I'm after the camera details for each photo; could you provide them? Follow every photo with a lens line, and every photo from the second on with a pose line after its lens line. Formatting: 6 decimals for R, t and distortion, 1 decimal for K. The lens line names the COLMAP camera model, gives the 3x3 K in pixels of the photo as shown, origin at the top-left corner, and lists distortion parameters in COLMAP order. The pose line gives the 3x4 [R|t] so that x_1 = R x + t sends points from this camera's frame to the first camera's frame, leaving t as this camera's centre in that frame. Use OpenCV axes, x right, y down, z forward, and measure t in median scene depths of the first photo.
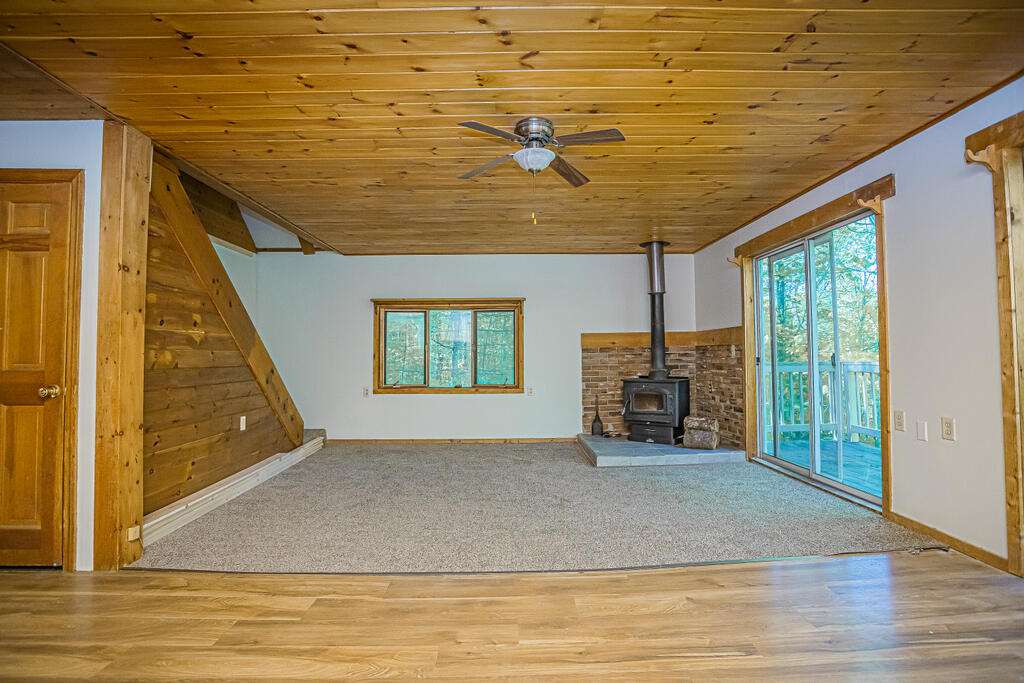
lens RADIAL K [[497.6, 0, 511.8], [0, 497.6, 337.1], [0, 0, 1]] dist [-0.075462, 0.030183]
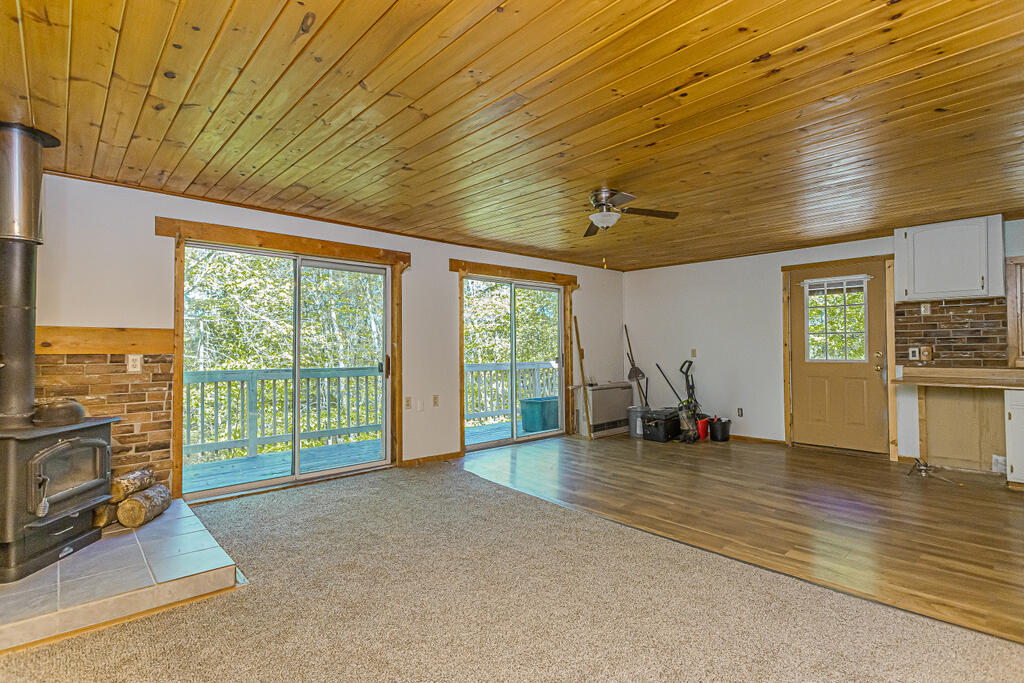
lens RADIAL K [[490.2, 0, 510.8], [0, 490.2, 337.4], [0, 0, 1]] dist [0.002350, 0.000093]
pose [[-0.667356, 0.025951, 0.744287, -0.489518], [-0.020893, 0.998347, -0.053544, 0.022656], [-0.744446, -0.051284, -0.665710, 1.322119]]
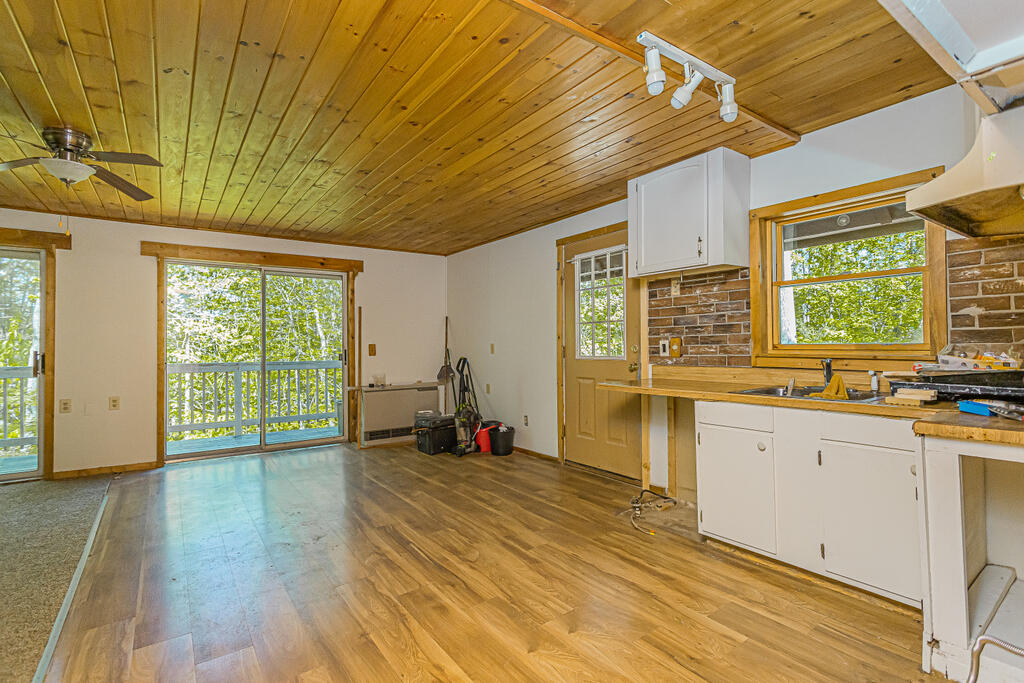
lens RADIAL K [[479.3, 0, 508.6], [0, 479.3, 341.6], [0, 0, 1]] dist [0.000905, 0.000364]
pose [[-0.569087, 0.018000, 0.822080, -0.807582], [-0.020846, 0.999123, -0.036308, 0.003335], [-0.822013, -0.037800, -0.568213, 0.514484]]
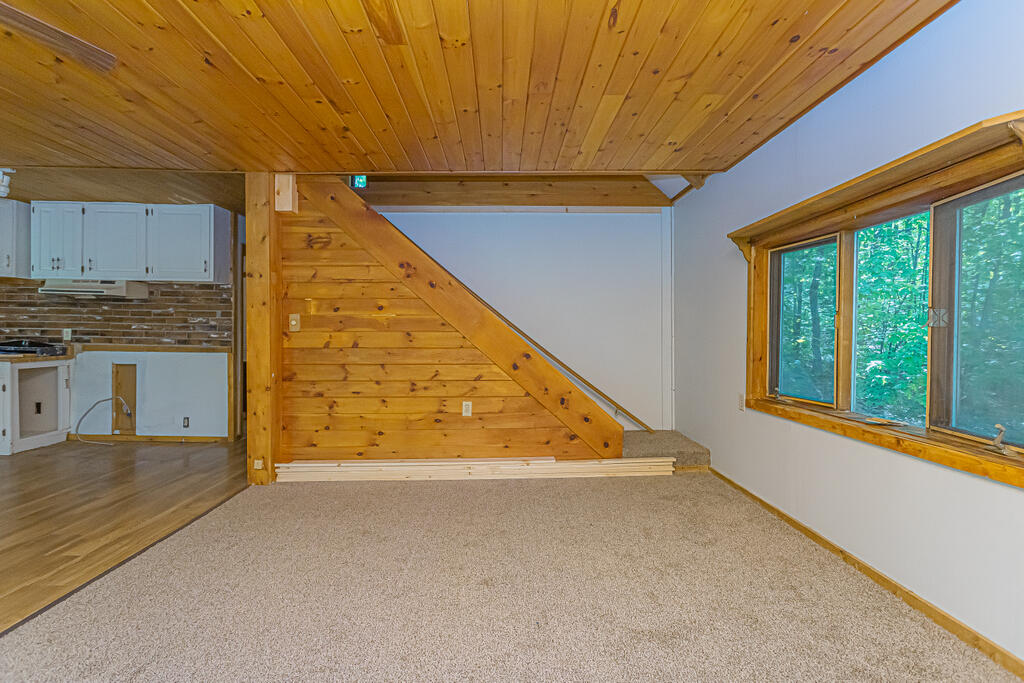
lens RADIAL K [[490.2, 0, 510.8], [0, 490.2, 337.4], [0, 0, 1]] dist [0.002350, 0.000093]
pose [[-0.008087, 0.010433, -0.999913, 0.388388], [0.035605, 0.999314, 0.010139, 0.032028], [0.999333, -0.035520, -0.008453, 1.087564]]
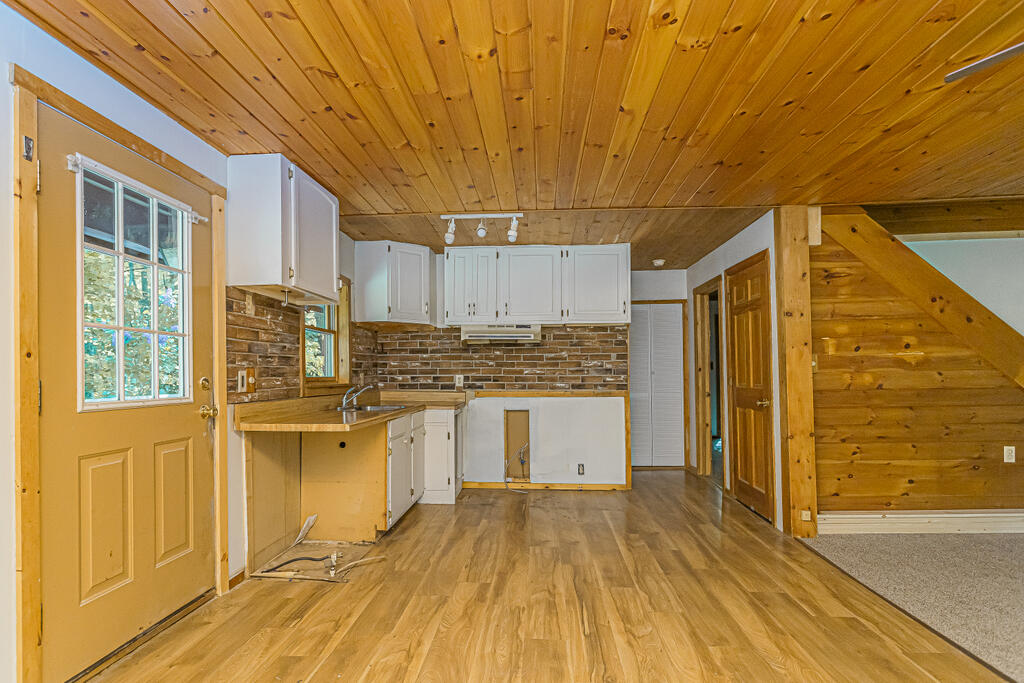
lens RADIAL K [[503.5, 0, 509.0], [0, 503.5, 367.3], [0, 0, 1]] dist [0.001954, 0.000615]
pose [[-0.080031, -0.007792, -0.996762, 0.399436], [0.054799, 0.998423, -0.012205, -0.012942], [0.995285, -0.055598, -0.079477, 0.201620]]
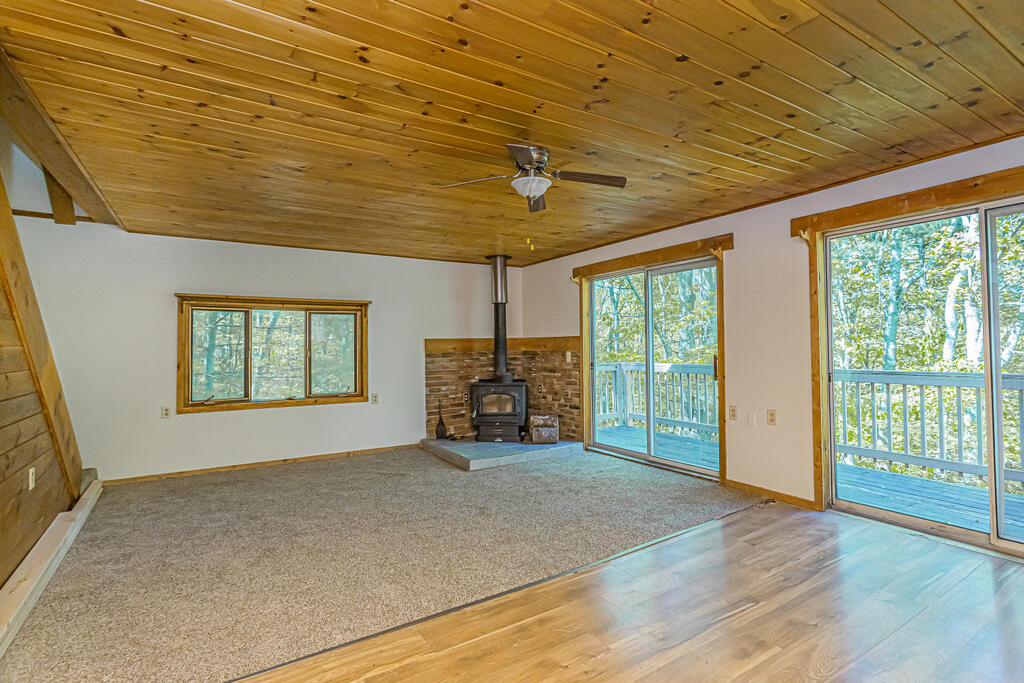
lens RADIAL K [[495.2, 0, 512.2], [0, 495.2, 336.5], [0, 0, 1]] dist [-0.001498, -0.000304]
pose [[0.854686, 0.009697, 0.519055, -0.340451], [-0.015751, 0.999850, 0.007256, -0.032722], [-0.518907, -0.014377, 0.854710, 0.079162]]
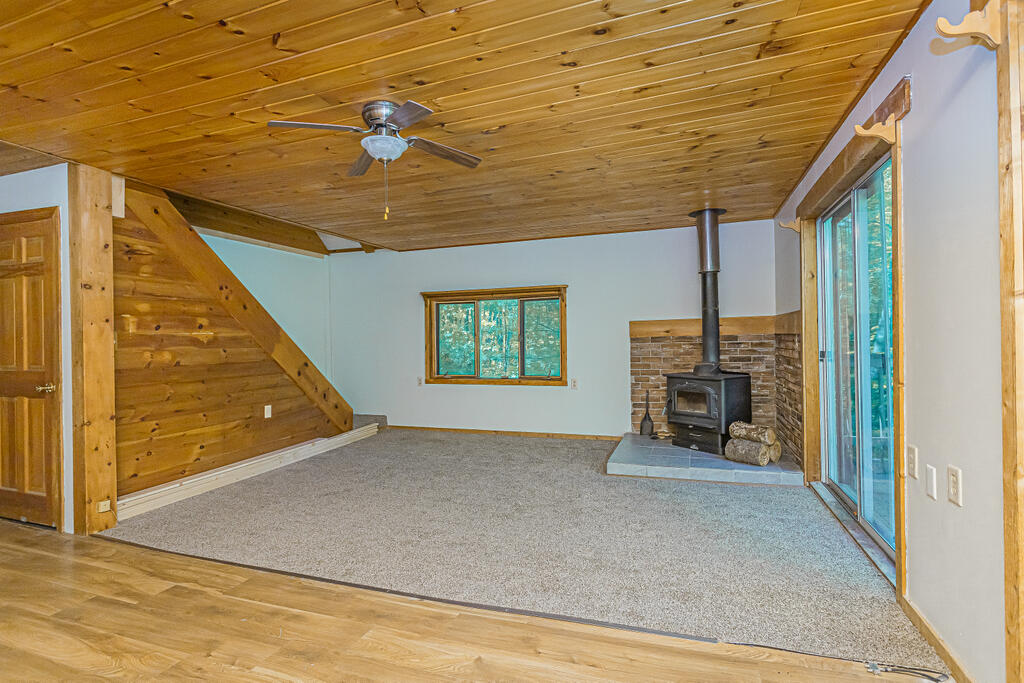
lens RADIAL K [[495.2, 0, 512.2], [0, 495.2, 336.5], [0, 0, 1]] dist [-0.001498, -0.000304]
pose [[0.935805, -0.010798, -0.352354, 0.380256], [0.023714, 0.999195, 0.032361, -0.020477], [0.351721, -0.038640, 0.935307, 0.131136]]
